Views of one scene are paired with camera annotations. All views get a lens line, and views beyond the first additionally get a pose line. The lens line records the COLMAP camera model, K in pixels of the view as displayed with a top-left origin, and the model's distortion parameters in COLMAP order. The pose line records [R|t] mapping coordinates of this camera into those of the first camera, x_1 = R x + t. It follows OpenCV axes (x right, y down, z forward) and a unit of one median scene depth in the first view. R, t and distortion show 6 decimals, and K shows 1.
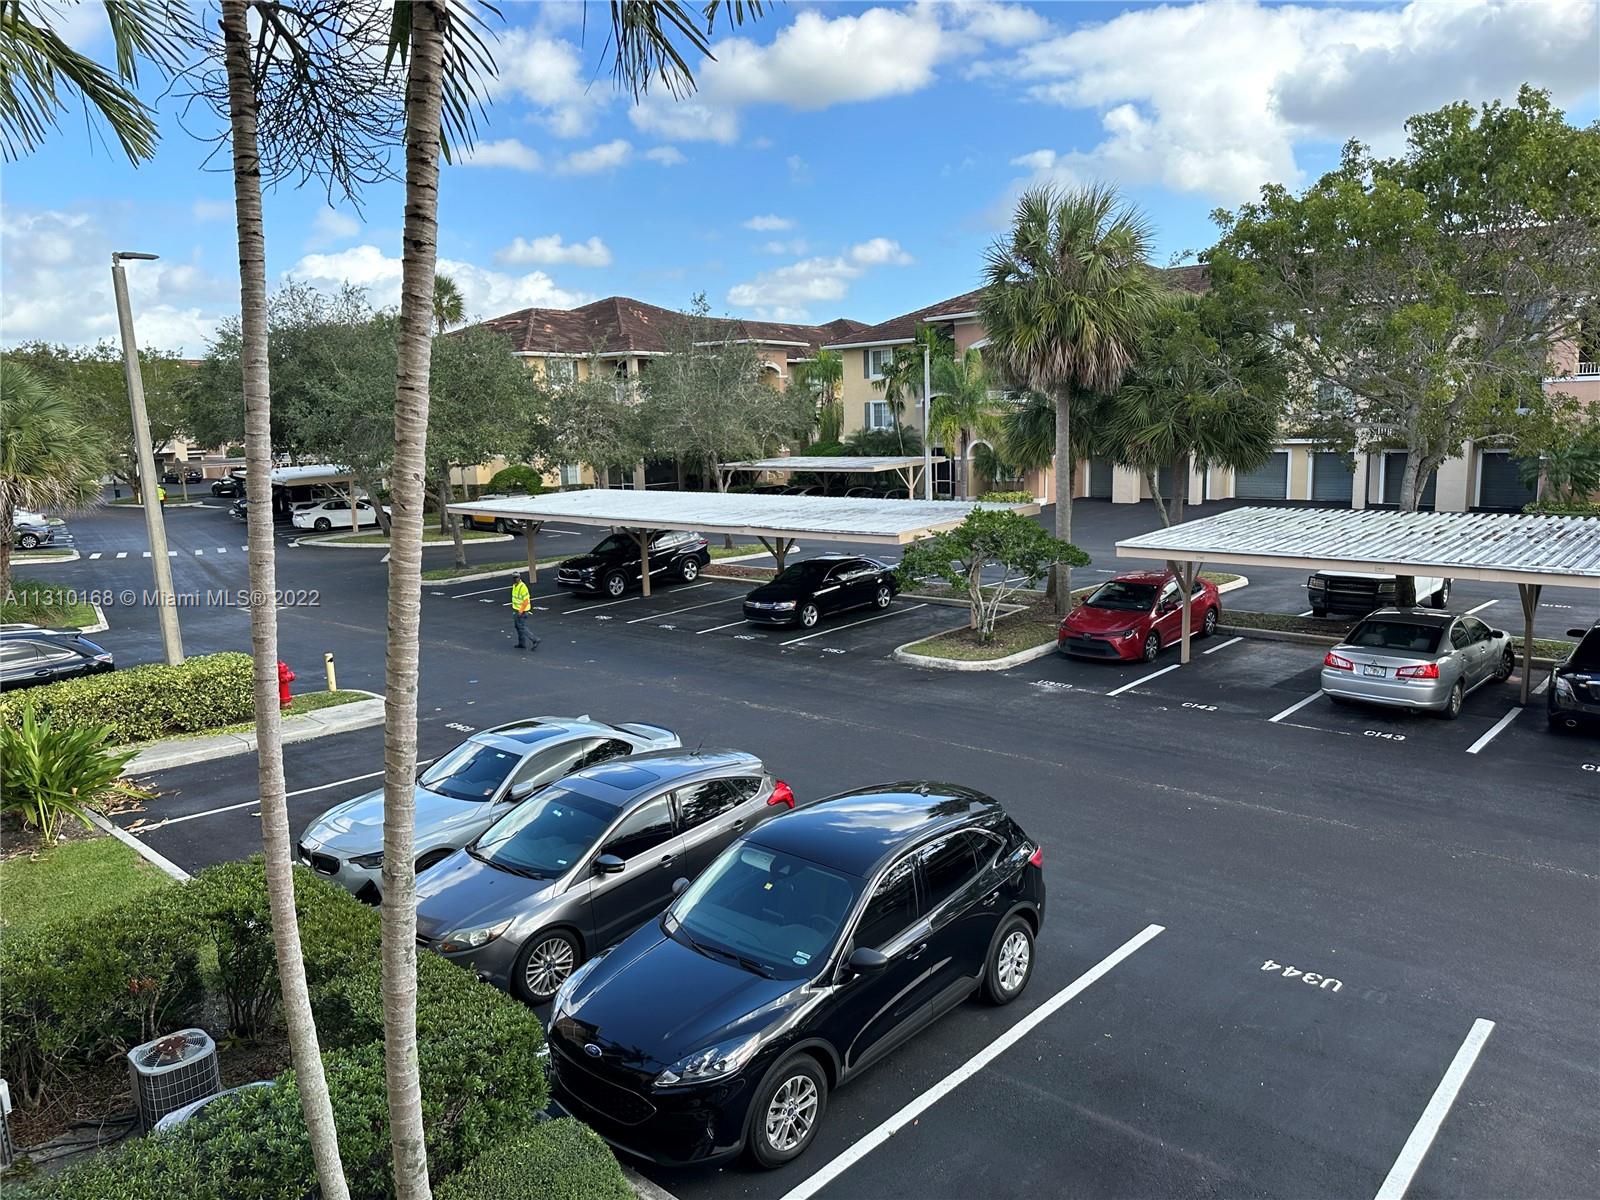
lens RADIAL K [[1108.6, 0, 795.2], [0, 1108.6, 607.3], [0, 0, 1]] dist [0.090411, -0.118000]
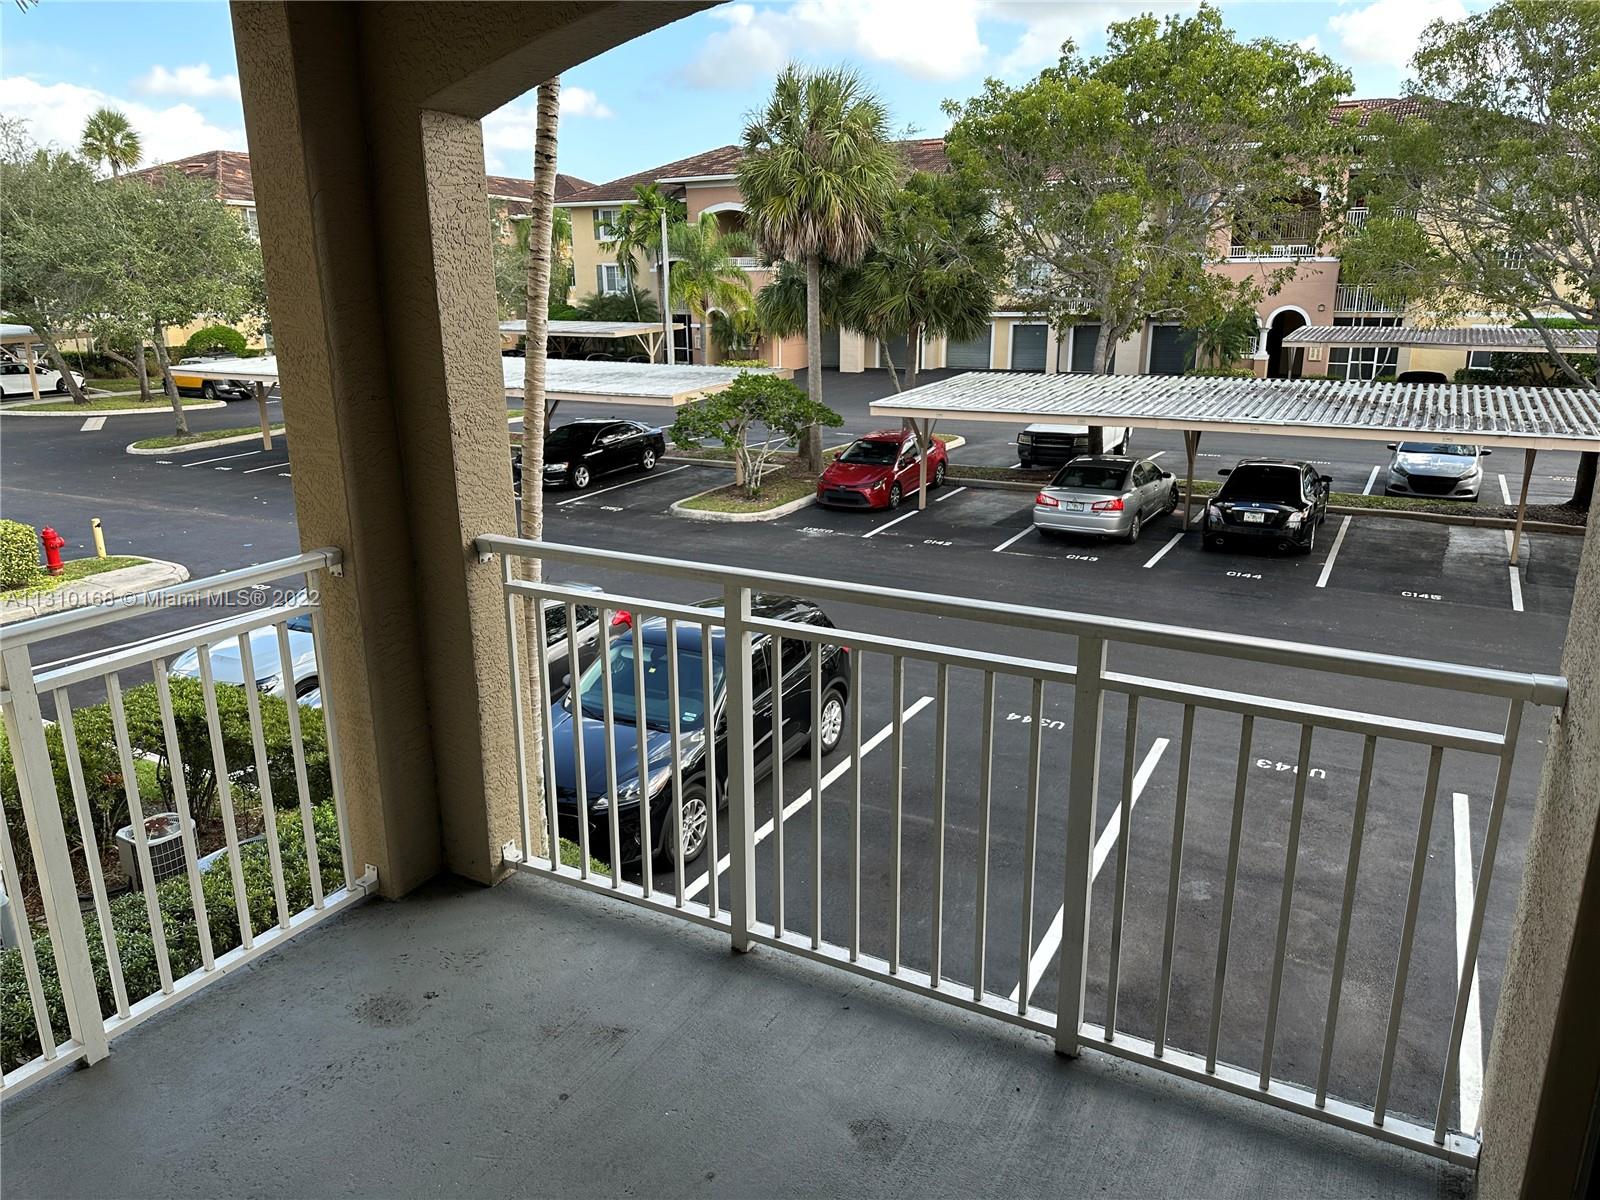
lens RADIAL K [[1139.4, 0, 766.3], [0, 1139.4, 598.4], [0, 0, 1]] dist [0.140064, -0.234320]
pose [[0.973108, -0.042330, 0.226428, -0.073116], [0.019563, 0.994606, 0.101866, 0.016237], [-0.229519, -0.094697, 0.968686, -0.105015]]
